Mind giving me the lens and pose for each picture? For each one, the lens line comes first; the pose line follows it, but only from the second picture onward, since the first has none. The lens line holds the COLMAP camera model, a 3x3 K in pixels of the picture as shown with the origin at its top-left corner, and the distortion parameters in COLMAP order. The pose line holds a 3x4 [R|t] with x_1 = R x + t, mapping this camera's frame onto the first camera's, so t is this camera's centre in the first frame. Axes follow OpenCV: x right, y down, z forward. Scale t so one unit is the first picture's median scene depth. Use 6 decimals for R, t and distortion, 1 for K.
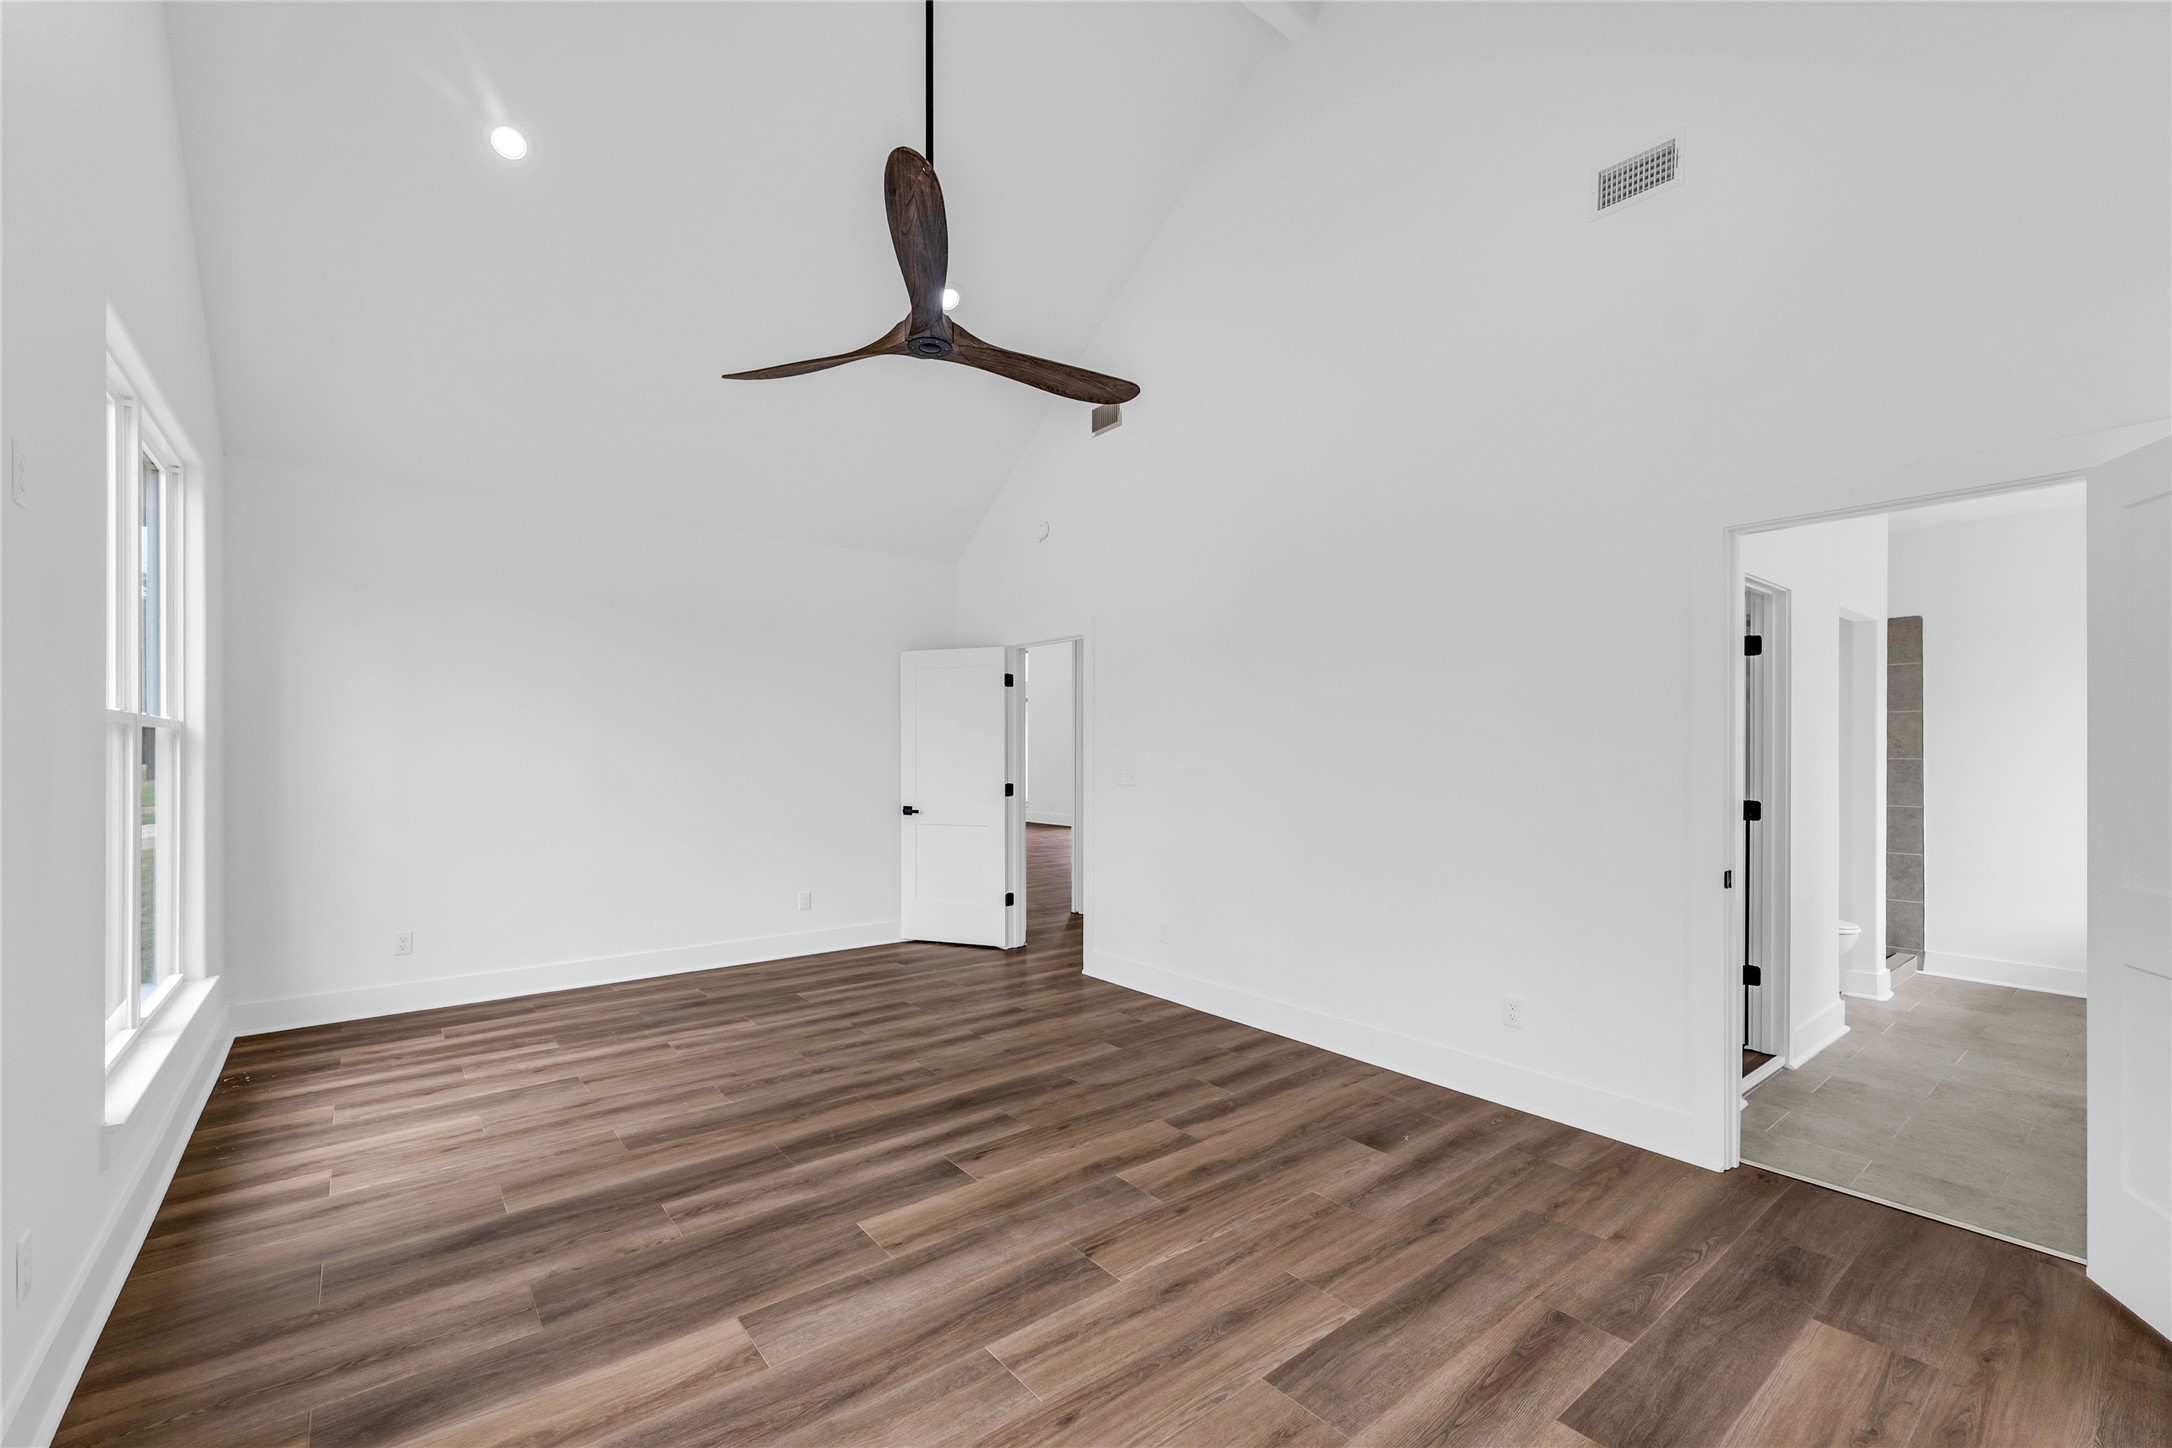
lens RADIAL K [[915.5, 0, 1082.5], [0, 915.5, 741.0], [0, 0, 1]] dist [0.013409, 0.000563]
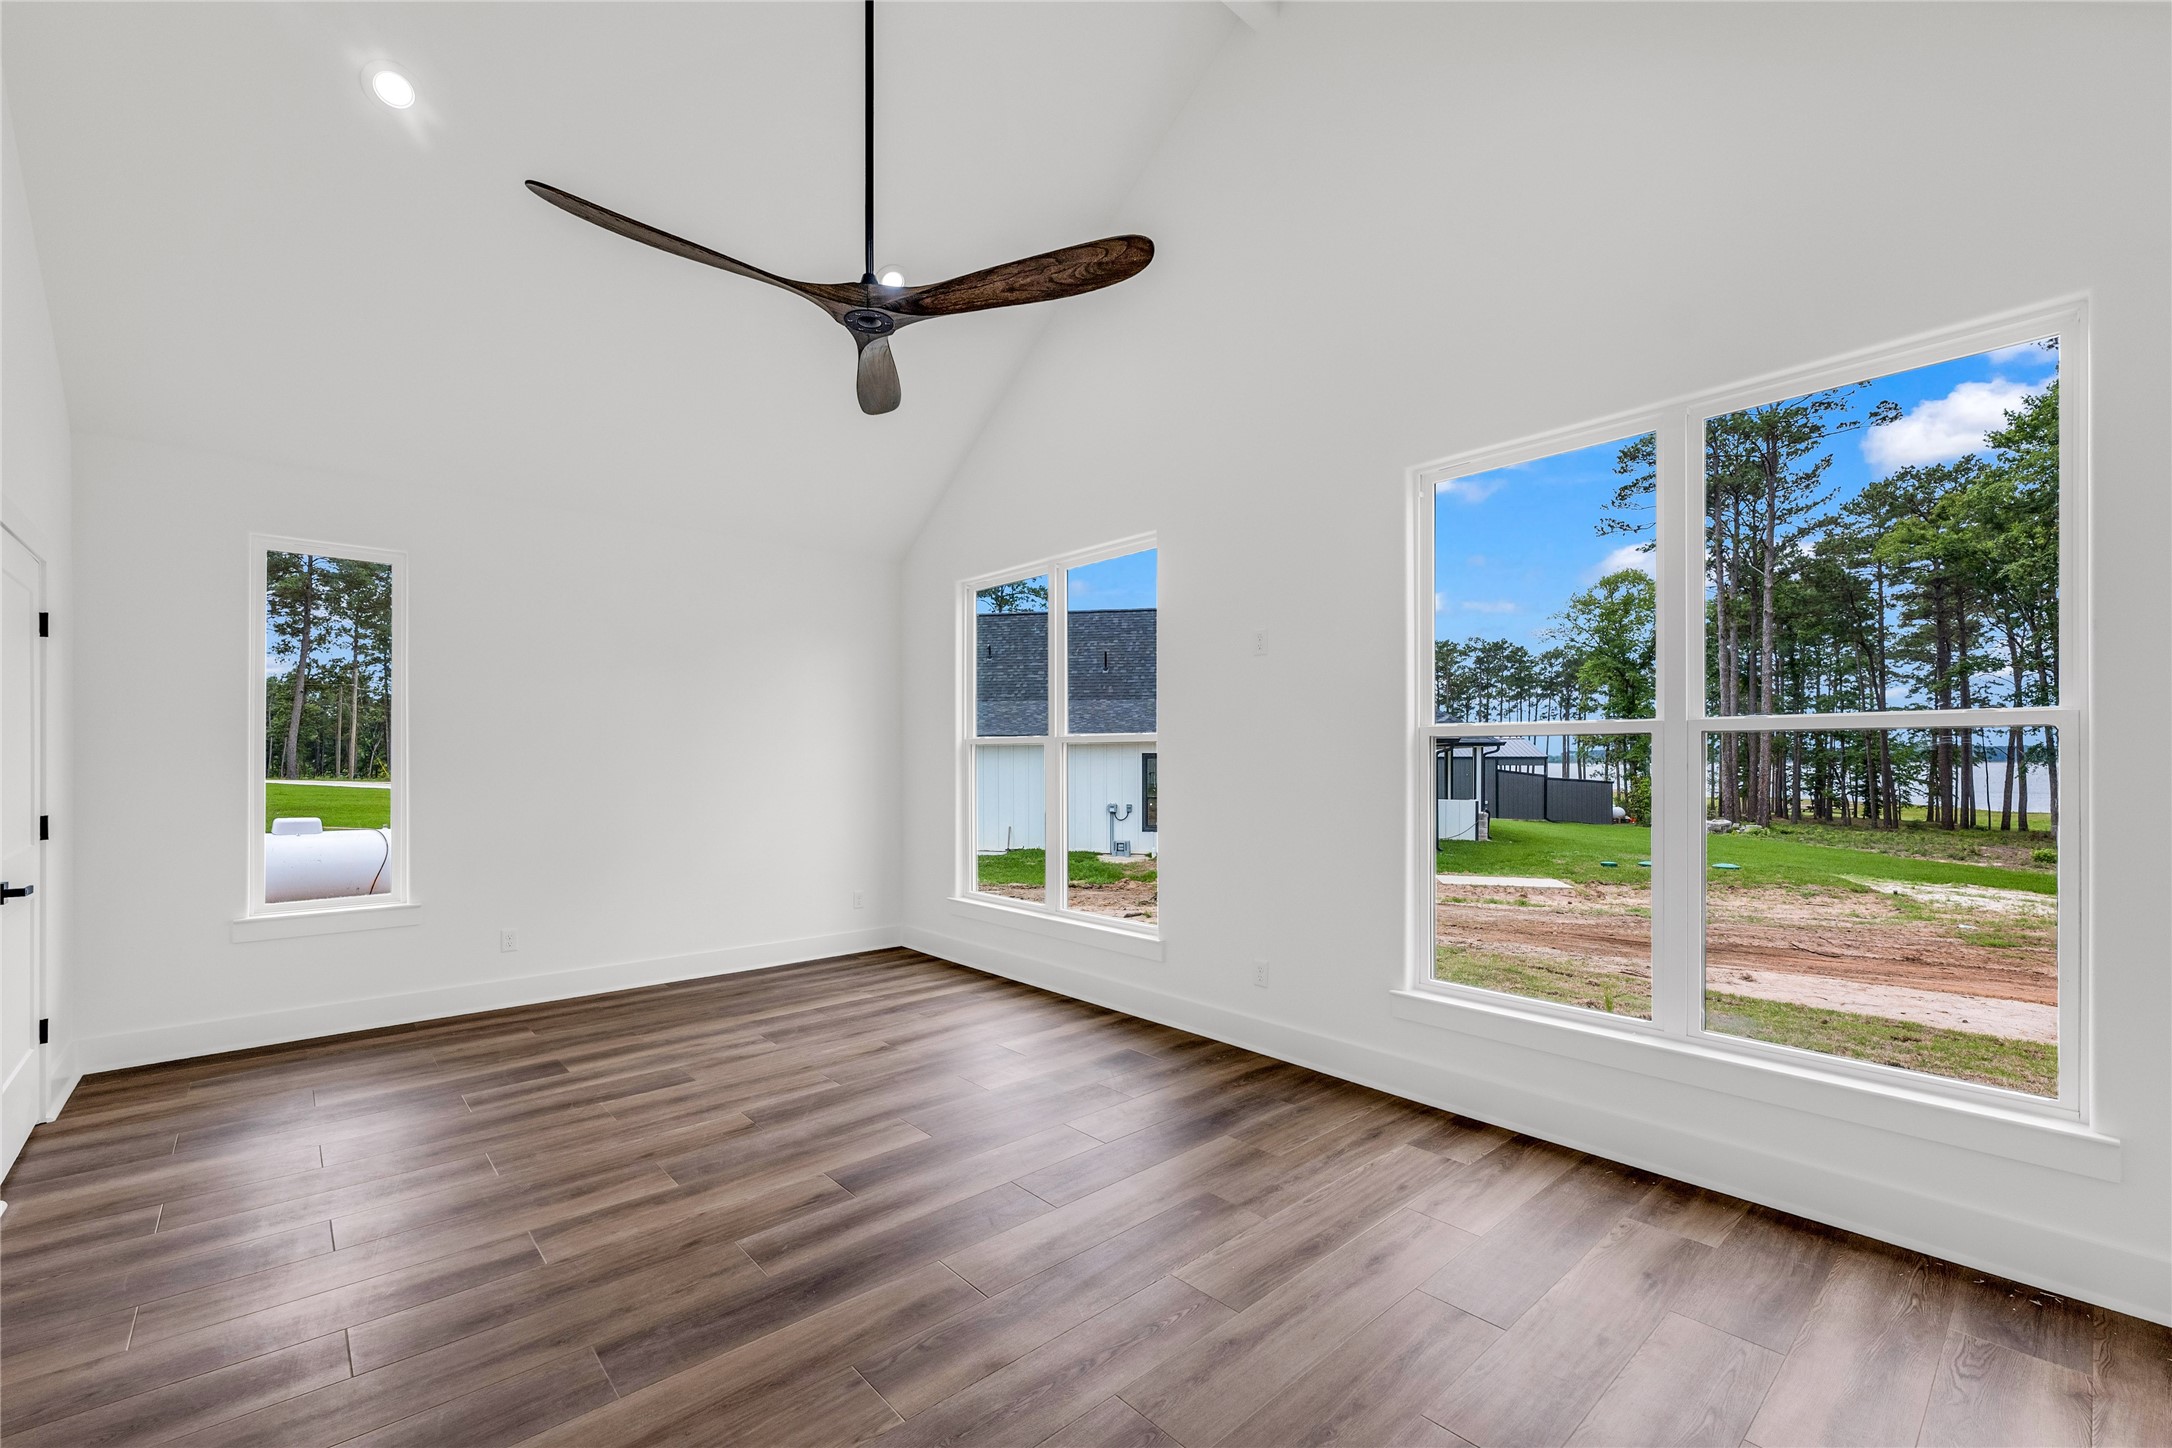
lens RADIAL K [[915.5, 0, 1121.8], [0, 915.5, 772.7], [0, 0, 1]] dist [0.013409, 0.000563]
pose [[-0.995309, 0.002874, -0.096708, -0.358100], [0.002259, 0.999977, 0.006468, 0.024022], [0.096724, 0.006219, -0.995292, 2.108763]]
